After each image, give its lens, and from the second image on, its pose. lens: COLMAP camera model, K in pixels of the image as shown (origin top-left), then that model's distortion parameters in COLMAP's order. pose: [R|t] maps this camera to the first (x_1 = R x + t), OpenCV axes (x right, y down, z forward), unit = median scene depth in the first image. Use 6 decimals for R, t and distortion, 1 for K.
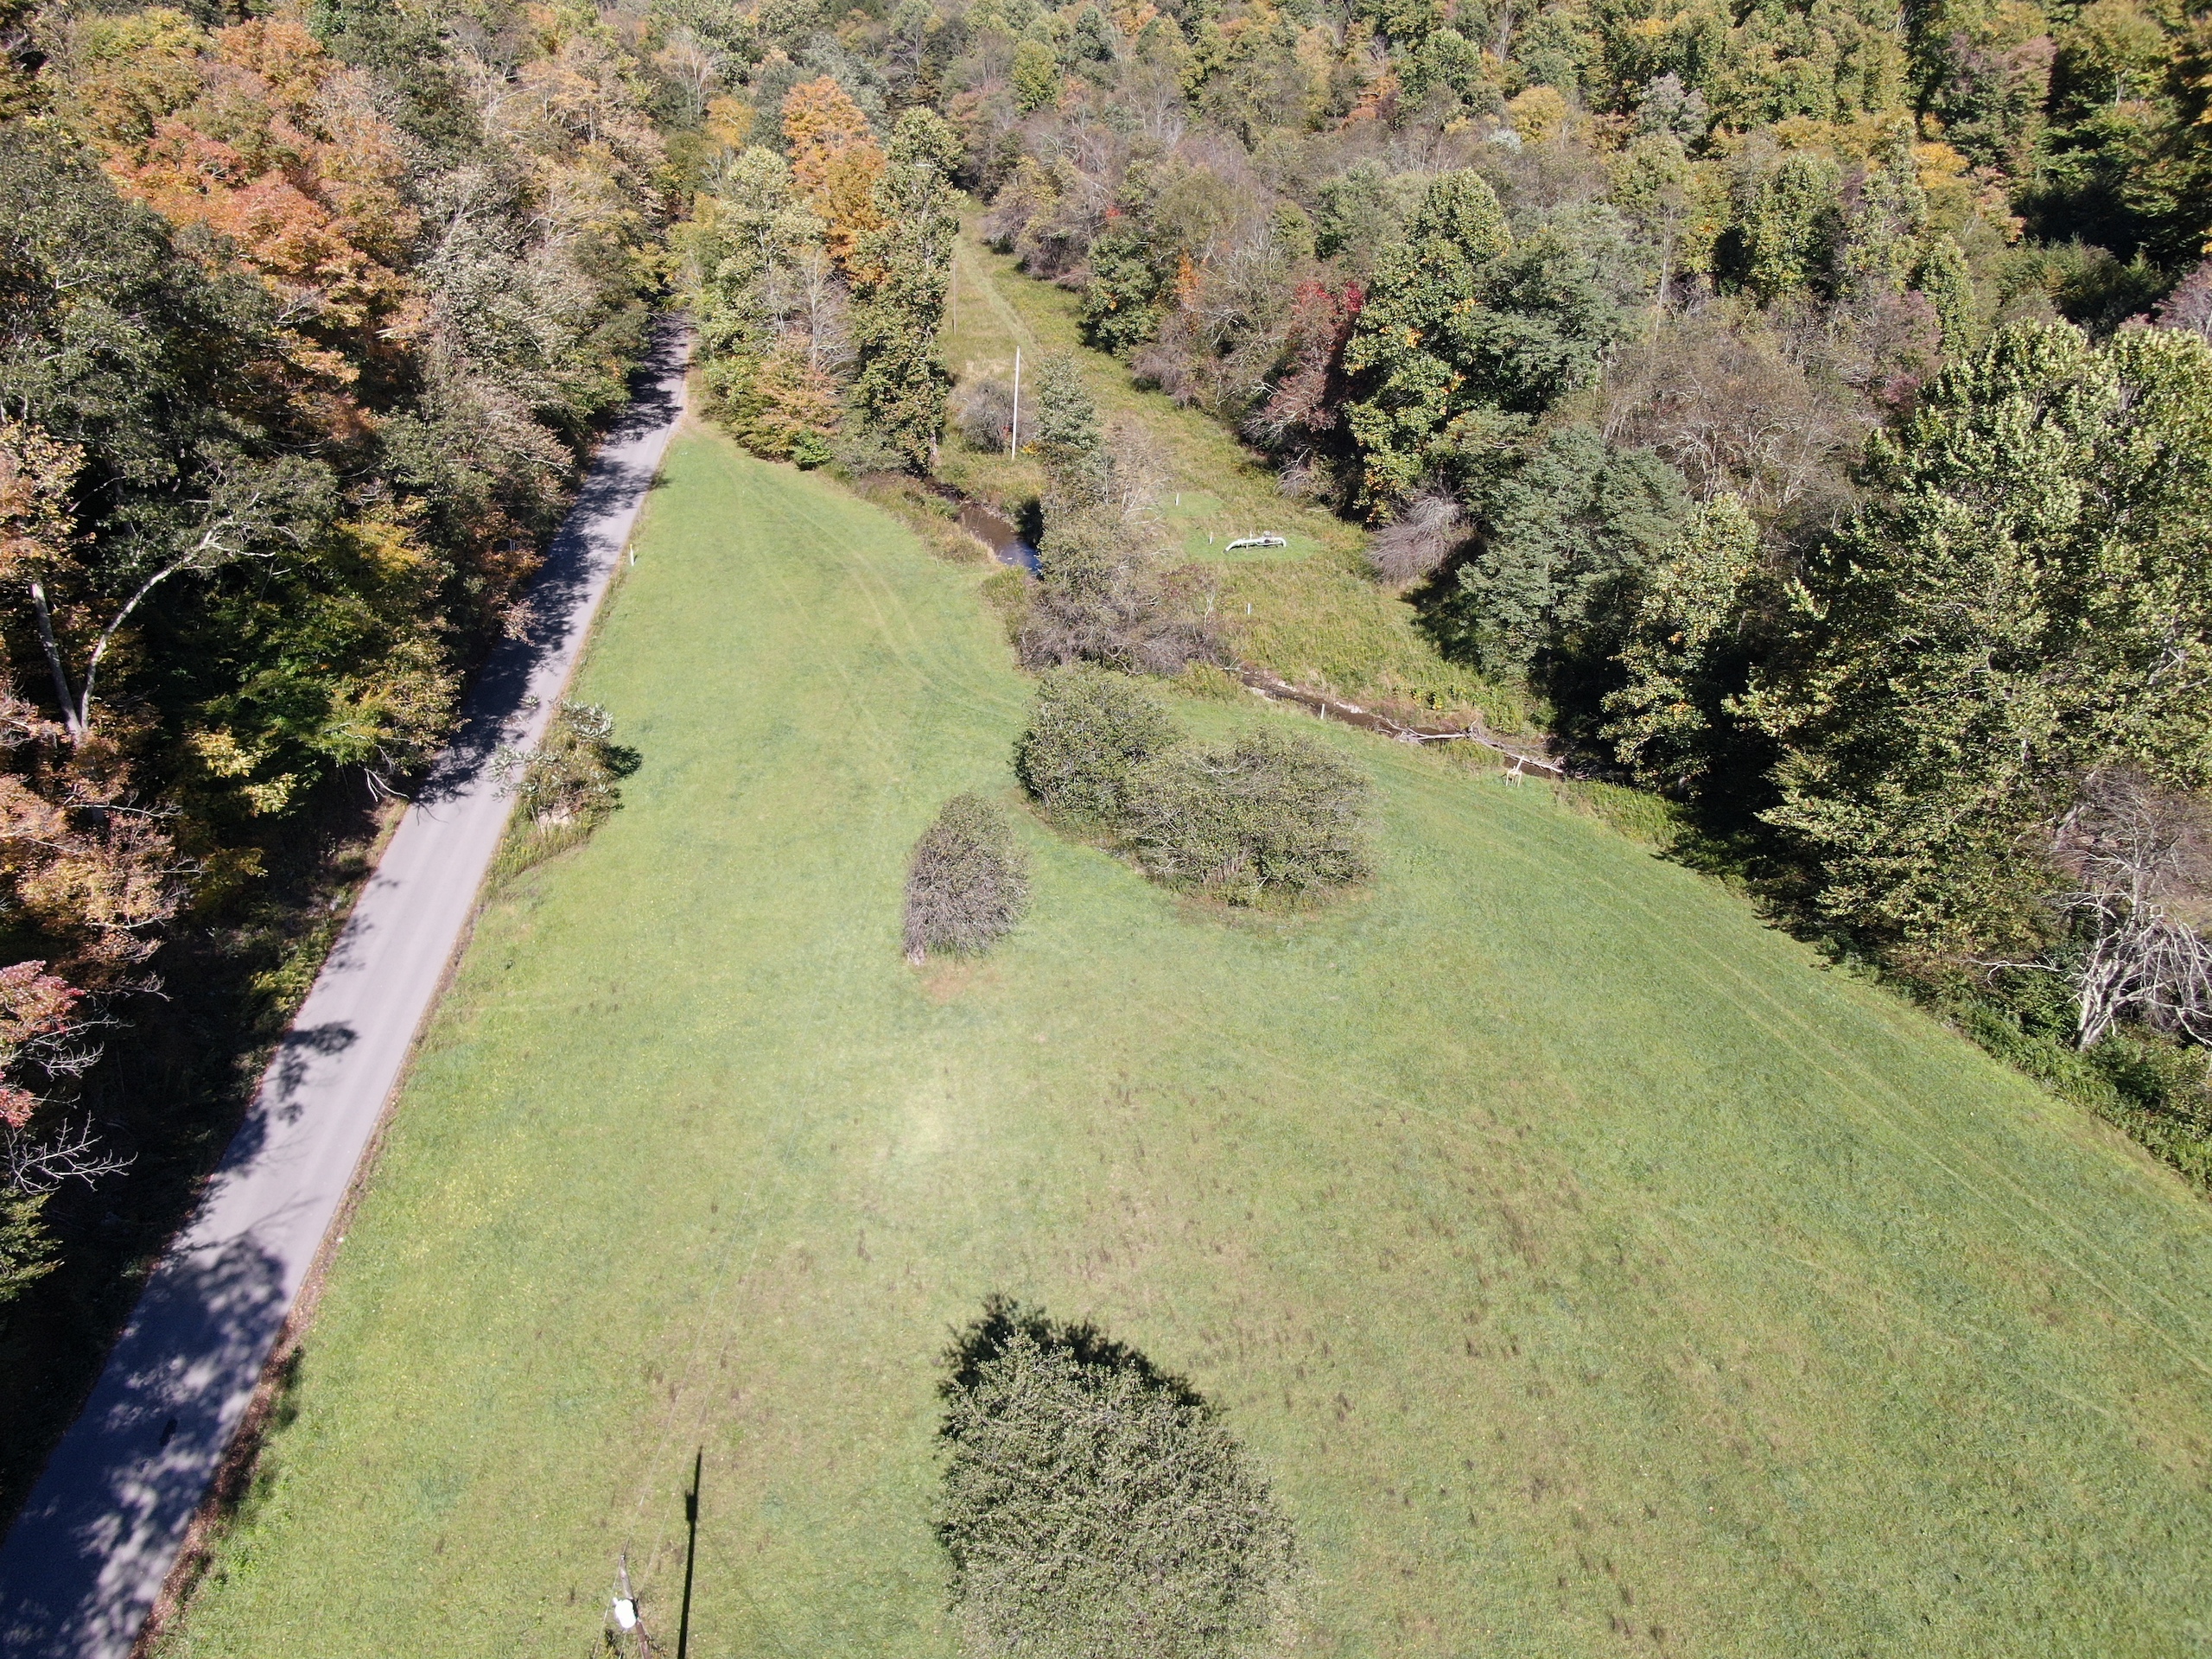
lens RADIAL K [[1601.7, 0, 1120.9], [0, 1601.7, 838.4], [0, 0, 1]] dist [-0.019209, 0.000660]
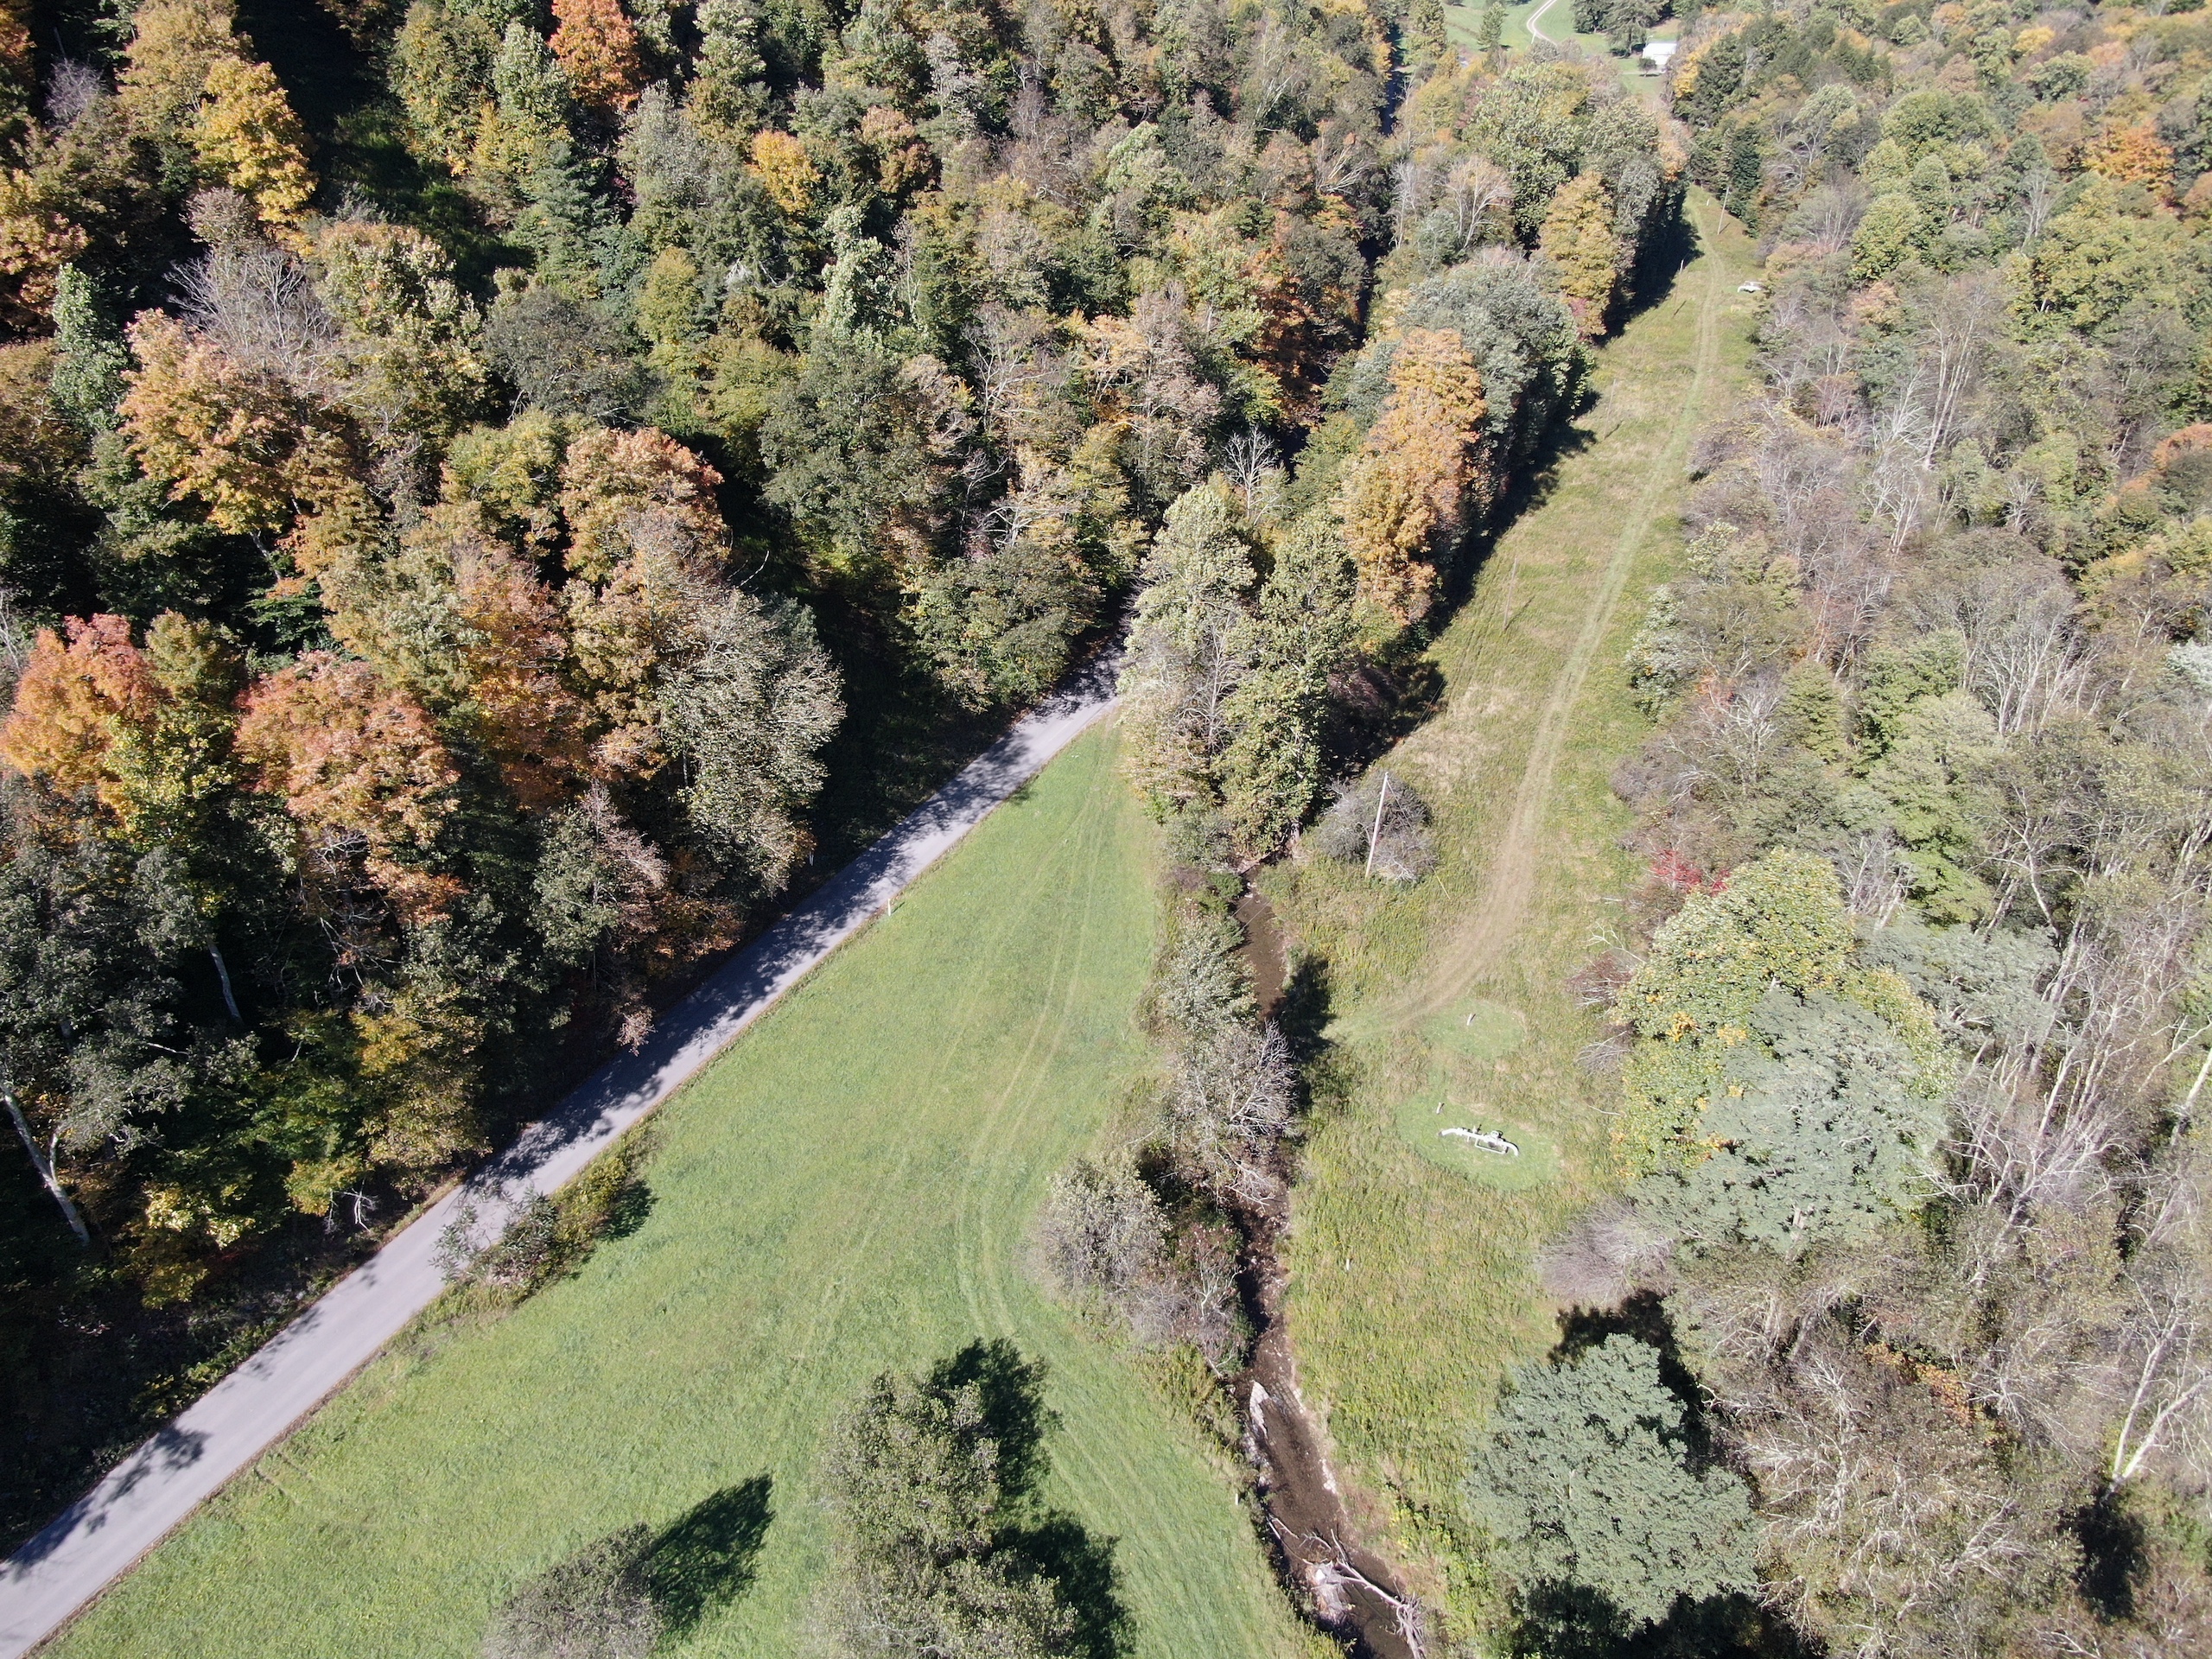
lens RADIAL K [[1601.7, 0, 1120.9], [0, 1601.7, 838.4], [0, 0, 1]] dist [-0.019209, 0.000660]
pose [[0.799229, 0.335286, -0.498814, 0.184900], [-0.293345, 0.941982, 0.163154, -0.251186], [0.524577, 0.015927, 0.851214, 0.109436]]
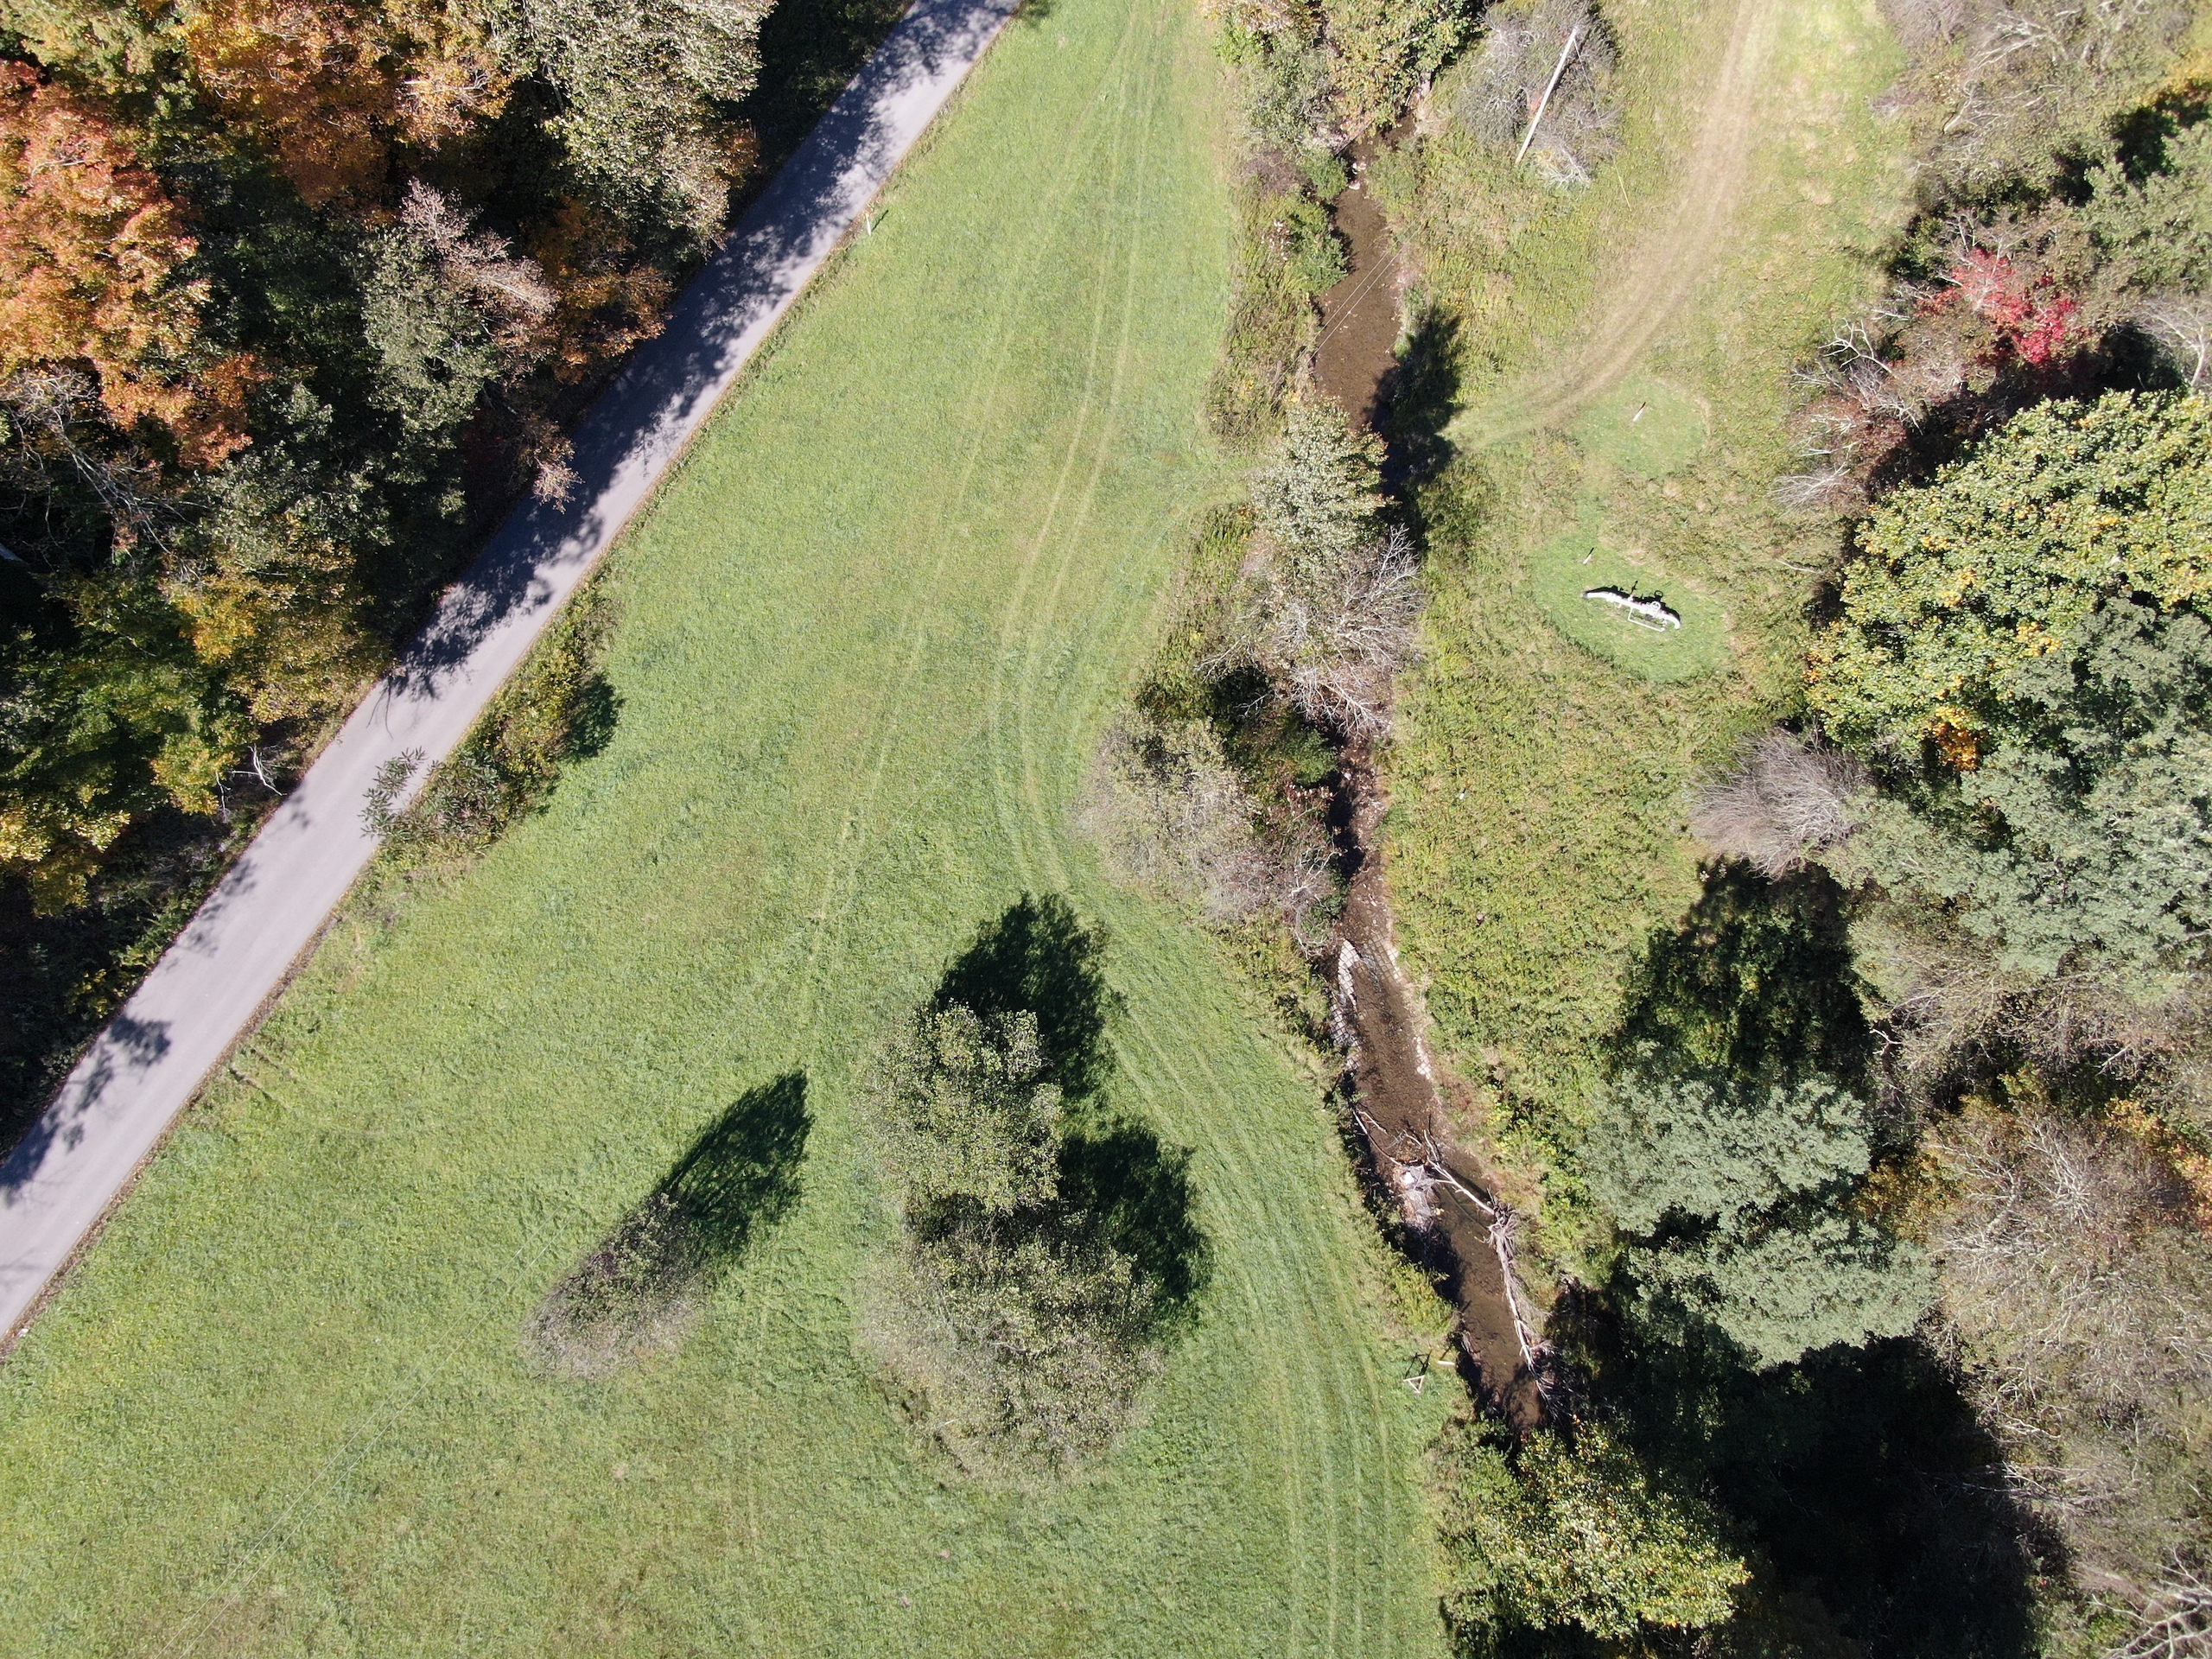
lens RADIAL K [[1601.7, 0, 1120.9], [0, 1601.7, 838.4], [0, 0, 1]] dist [-0.019209, 0.000660]
pose [[0.798889, 0.566191, -0.202988, 0.064236], [-0.292865, 0.660940, 0.690934, -0.317083], [0.525363, -0.492531, 0.693835, 0.224274]]
